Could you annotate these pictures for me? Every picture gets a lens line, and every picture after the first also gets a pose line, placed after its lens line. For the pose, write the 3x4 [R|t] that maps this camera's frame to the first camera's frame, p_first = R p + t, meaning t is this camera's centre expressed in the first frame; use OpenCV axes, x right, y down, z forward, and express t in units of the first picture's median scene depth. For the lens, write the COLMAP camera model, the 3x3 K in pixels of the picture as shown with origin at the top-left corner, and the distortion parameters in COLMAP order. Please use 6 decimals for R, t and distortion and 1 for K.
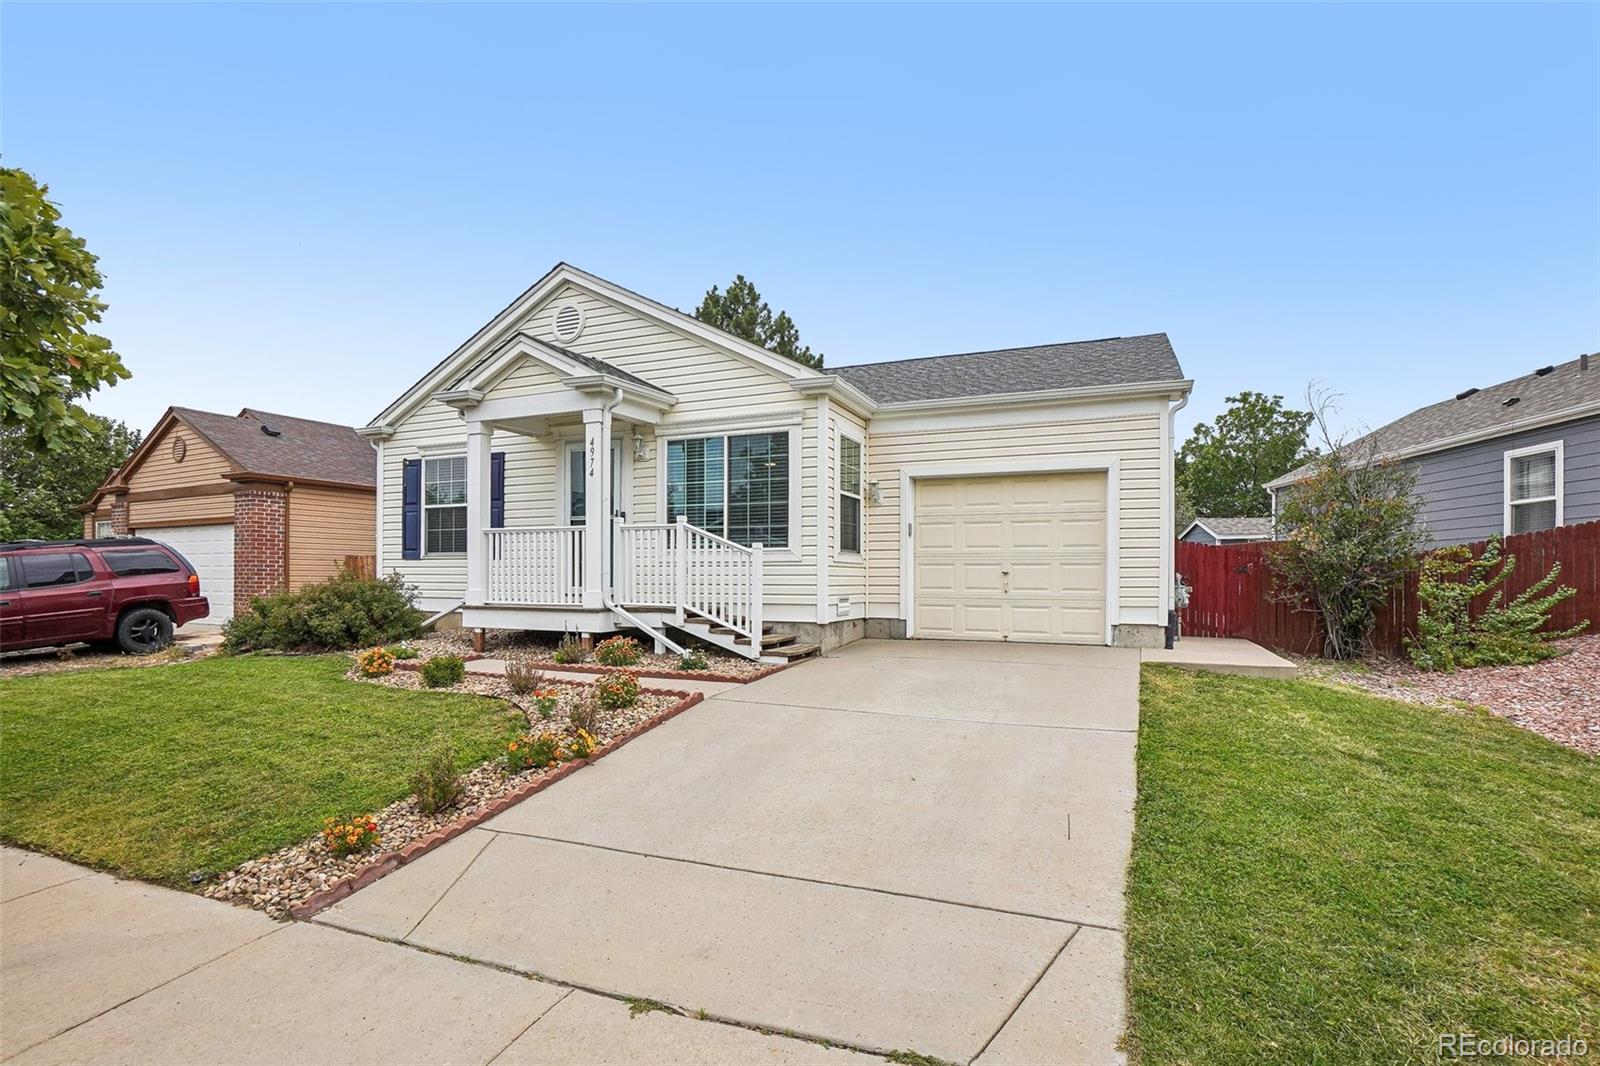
lens RADIAL K [[802.5, 0, 797.6], [0, 802.5, 522.2], [0, 0, 1]] dist [-0.052466, 0.026147]
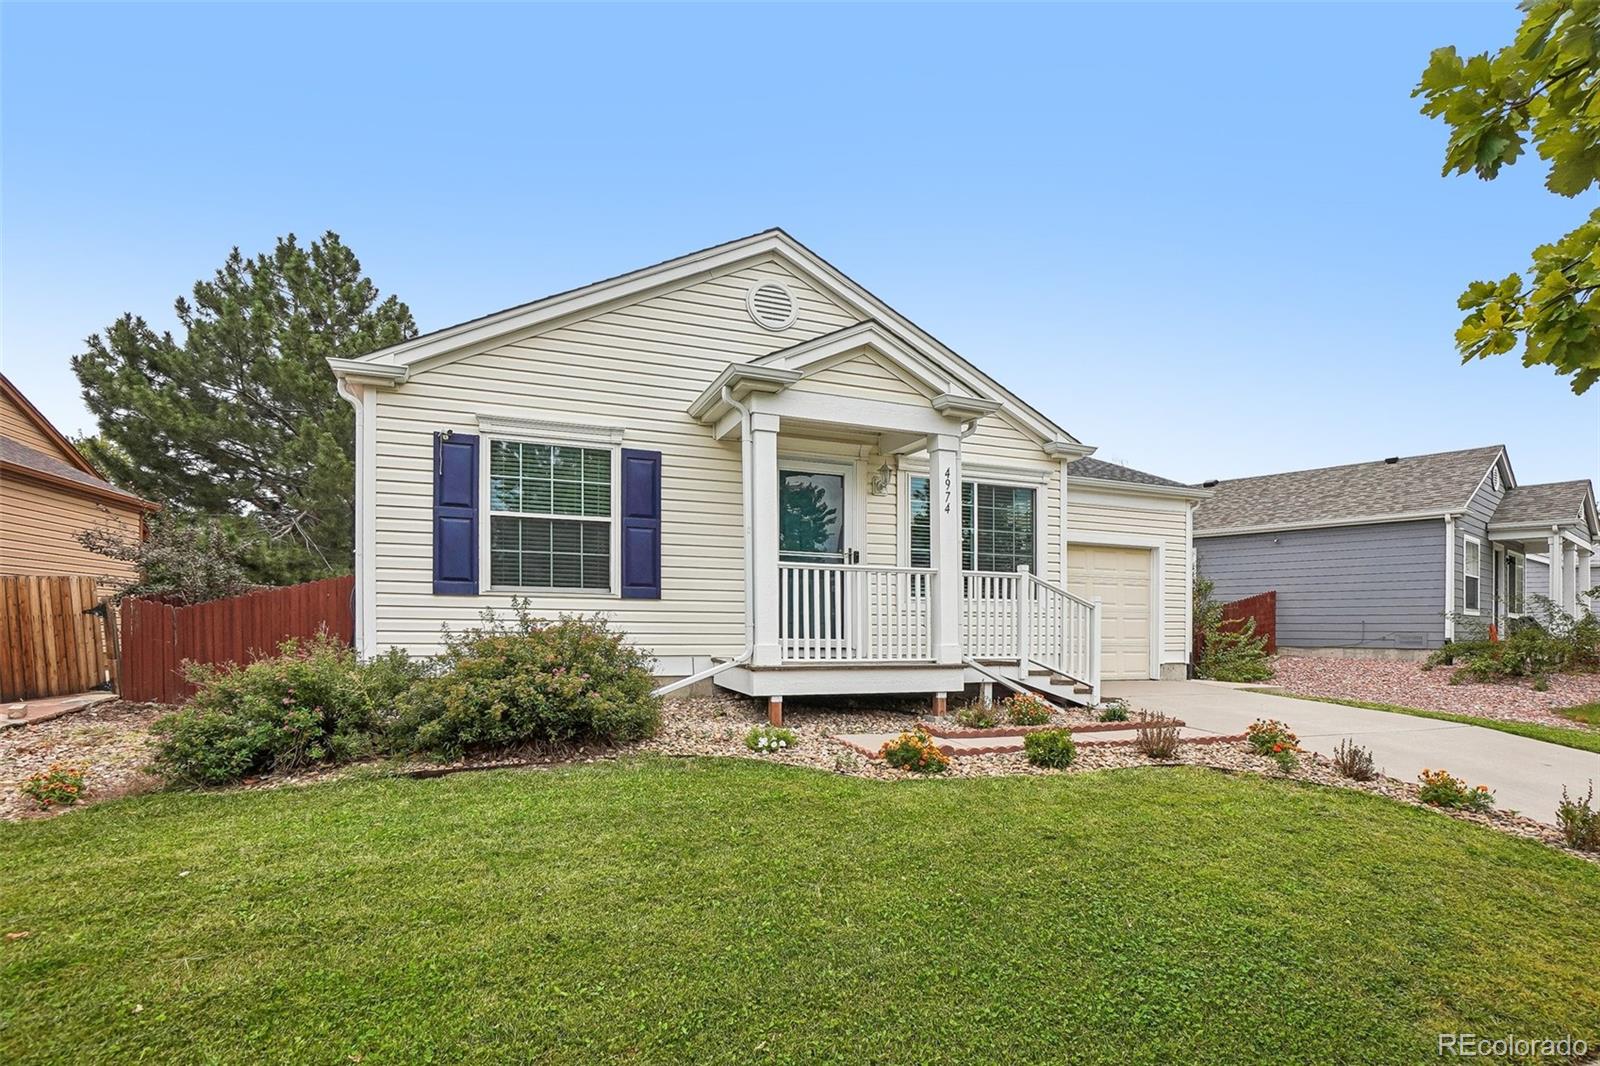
lens RADIAL K [[783.8, 0, 801.2], [0, 783.8, 573.2], [0, 0, 1]] dist [-0.051521, 0.000001]
pose [[0.698817, 0.052086, 0.713402, -0.943062], [-0.058972, 0.998145, -0.015109, 0.029859], [-0.712866, -0.031513, 0.700592, 0.499541]]
